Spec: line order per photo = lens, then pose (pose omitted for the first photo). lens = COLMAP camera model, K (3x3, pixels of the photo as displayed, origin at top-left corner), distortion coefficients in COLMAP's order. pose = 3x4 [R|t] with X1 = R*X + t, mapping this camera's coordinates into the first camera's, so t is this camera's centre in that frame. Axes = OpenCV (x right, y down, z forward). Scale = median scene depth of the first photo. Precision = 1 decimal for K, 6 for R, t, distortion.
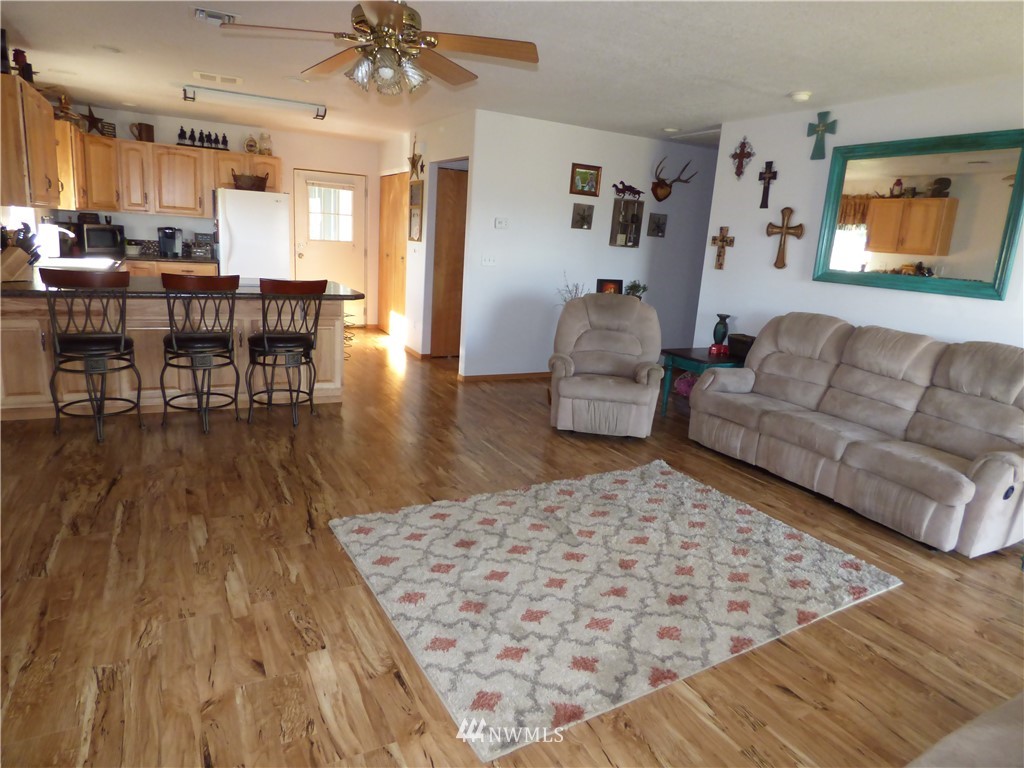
lens RADIAL K [[625.5, 0, 510.8], [0, 625.5, 377.7], [0, 0, 1]] dist [-0.009889, -0.001617]
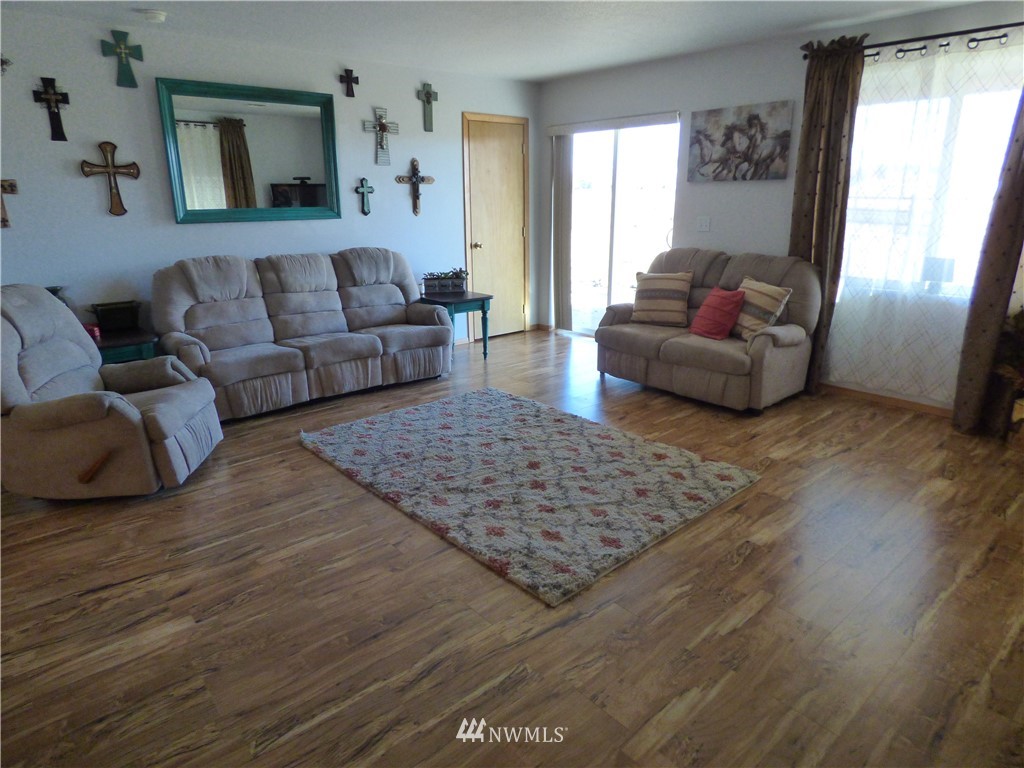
lens RADIAL K [[625.5, 0, 510.8], [0, 625.5, 377.7], [0, 0, 1]] dist [-0.009889, -0.001617]
pose [[-0.221992, -0.331704, 0.916892, -0.658781], [0.207815, 0.902654, 0.376868, -0.227823], [-0.952645, 0.274206, -0.131449, 0.819978]]
